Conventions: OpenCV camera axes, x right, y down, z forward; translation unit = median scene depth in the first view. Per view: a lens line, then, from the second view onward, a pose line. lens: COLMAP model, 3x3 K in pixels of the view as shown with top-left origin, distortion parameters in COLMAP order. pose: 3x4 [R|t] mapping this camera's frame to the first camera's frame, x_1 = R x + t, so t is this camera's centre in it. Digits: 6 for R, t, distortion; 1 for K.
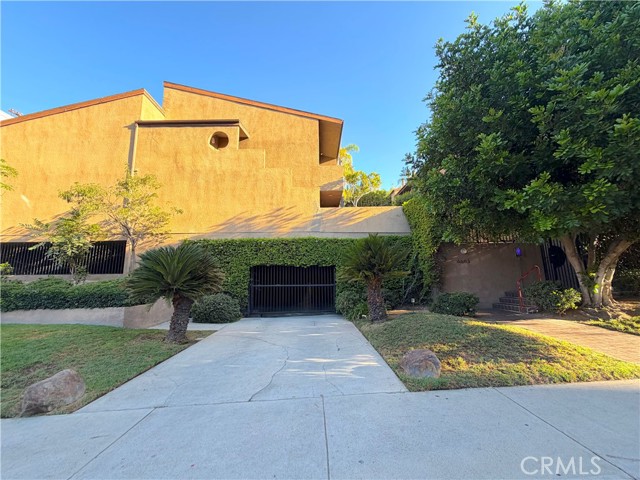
lens RADIAL K [[254.9, 0, 320.0], [0, 254.9, 240.0], [0, 0, 1]] dist [-0.000729, -0.000189]
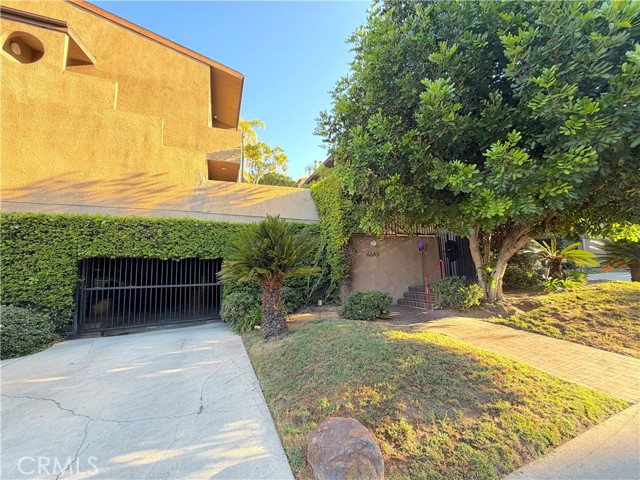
lens RADIAL K [[254.9, 0, 320.0], [0, 254.9, 240.0], [0, 0, 1]] dist [-0.000729, -0.000189]
pose [[0.932174, 0.030459, 0.360728, 0.059985], [-0.043110, 0.998703, 0.027075, 0.015551], [-0.359435, -0.040790, 0.932278, 0.224435]]
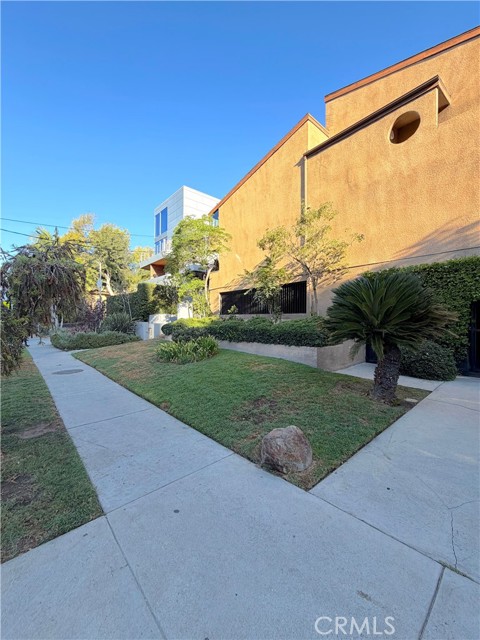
lens RADIAL K [[254.9, 0, 240.0], [0, 254.9, 320.0], [0, 0, 1]] dist [-0.000729, -0.000189]
pose [[0.648845, 0.015082, -0.760771, -0.179144], [0.106223, 0.988218, 0.110186, 0.019192], [0.753470, -0.152305, 0.639598, 0.144898]]
